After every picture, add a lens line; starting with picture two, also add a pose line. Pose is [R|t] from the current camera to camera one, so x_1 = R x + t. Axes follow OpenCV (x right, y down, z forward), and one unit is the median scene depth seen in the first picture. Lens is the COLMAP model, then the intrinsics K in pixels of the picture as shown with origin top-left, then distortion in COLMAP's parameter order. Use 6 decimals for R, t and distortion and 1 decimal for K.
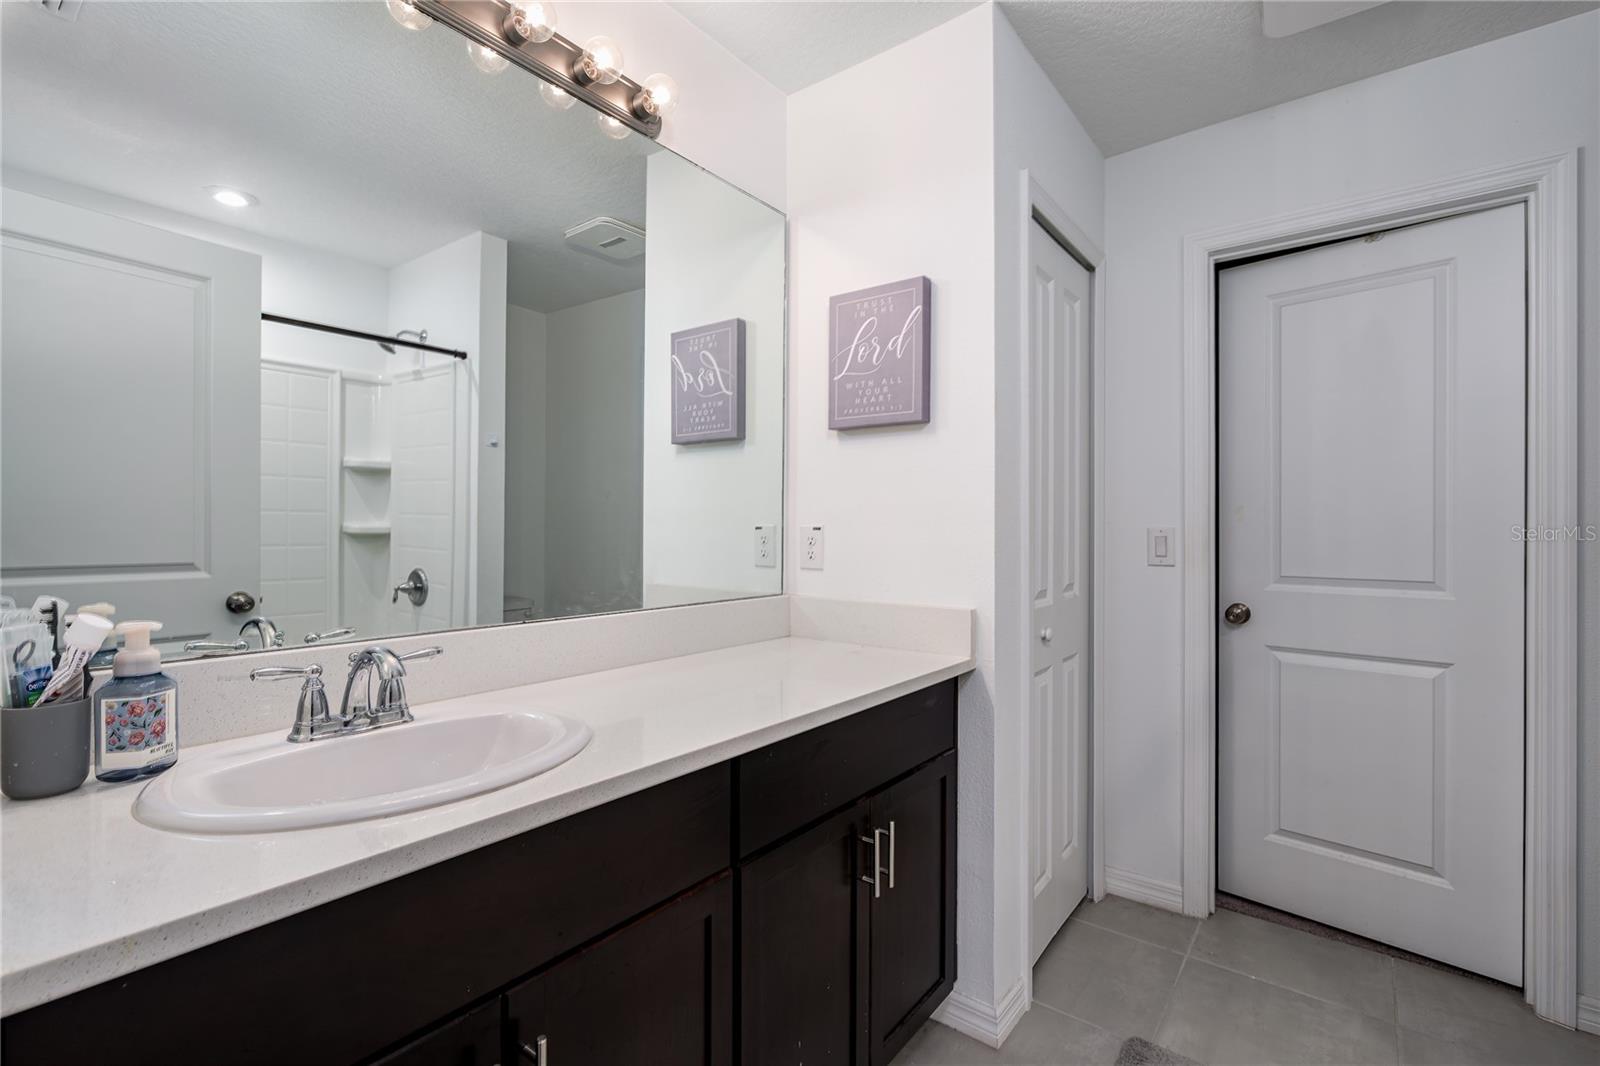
lens RADIAL K [[729.0, 0, 799.5], [0, 729.0, 527.0], [0, 0, 1]] dist [0.004062, 0.000356]
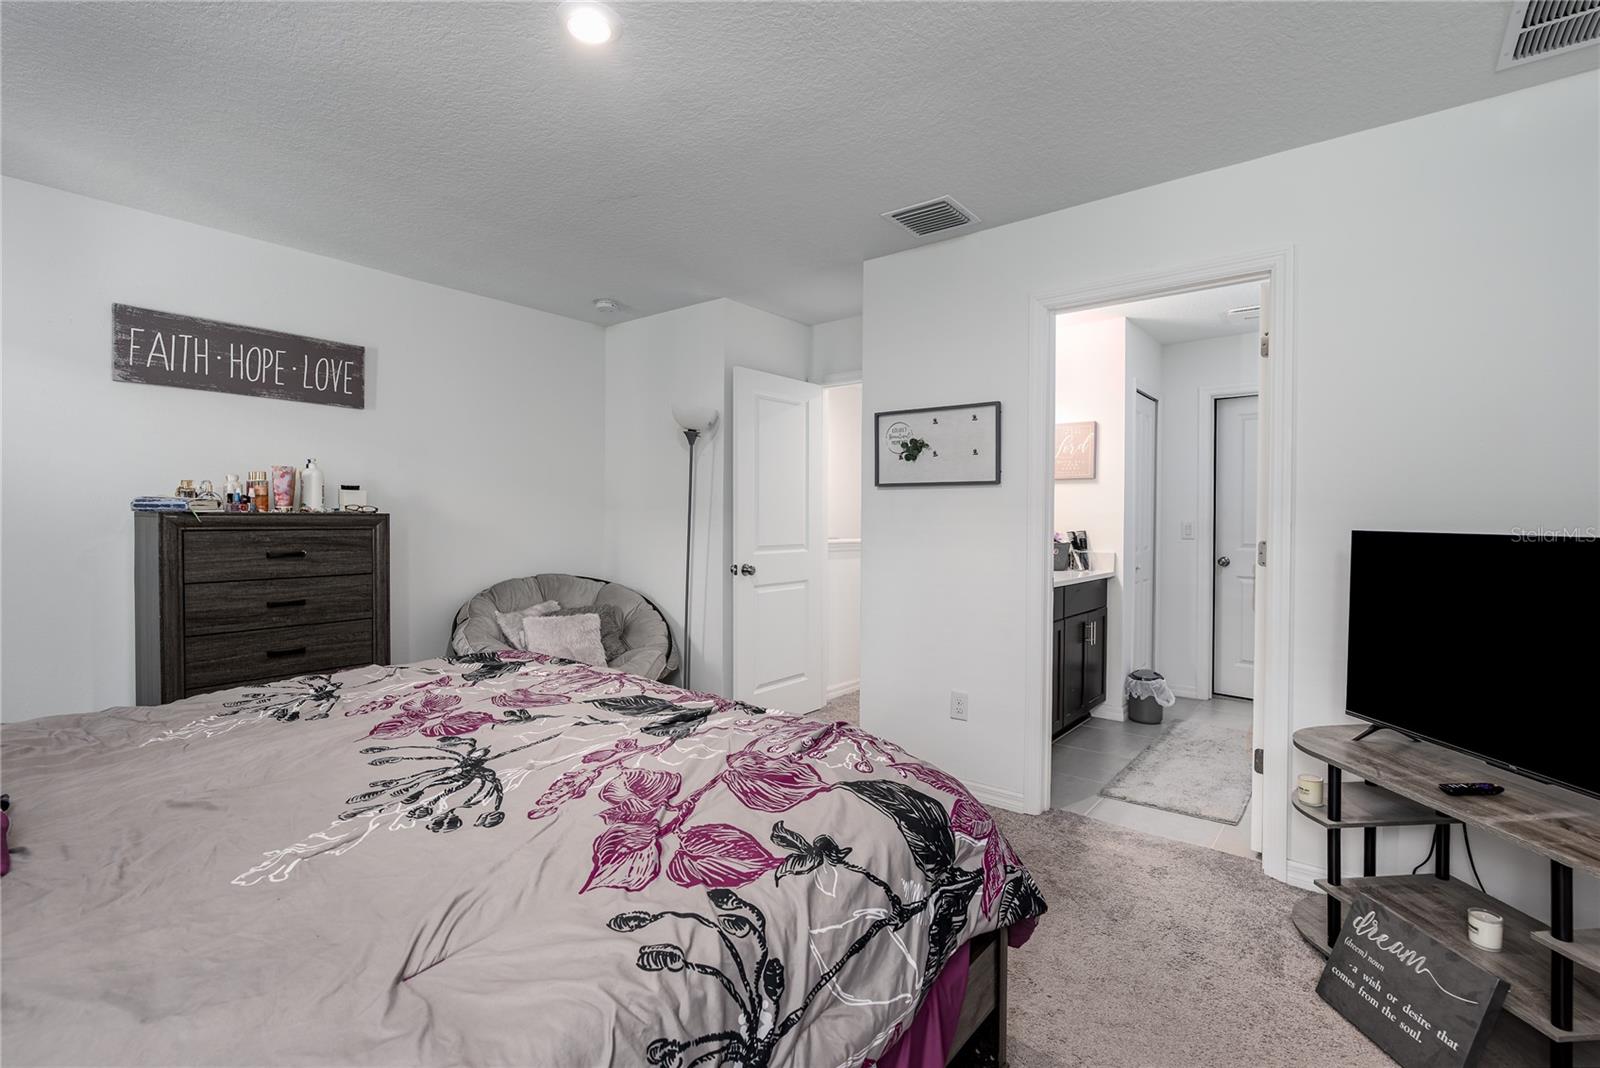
lens RADIAL K [[729.0, 0, 804.9], [0, 729.0, 532.8], [0, 0, 1]] dist [0.004062, 0.000356]
pose [[0.999905, 0.002635, -0.013564, -0.635746], [-0.002466, 0.999919, 0.012509, 0.010120], [0.013596, -0.012474, 0.999830, -1.227023]]
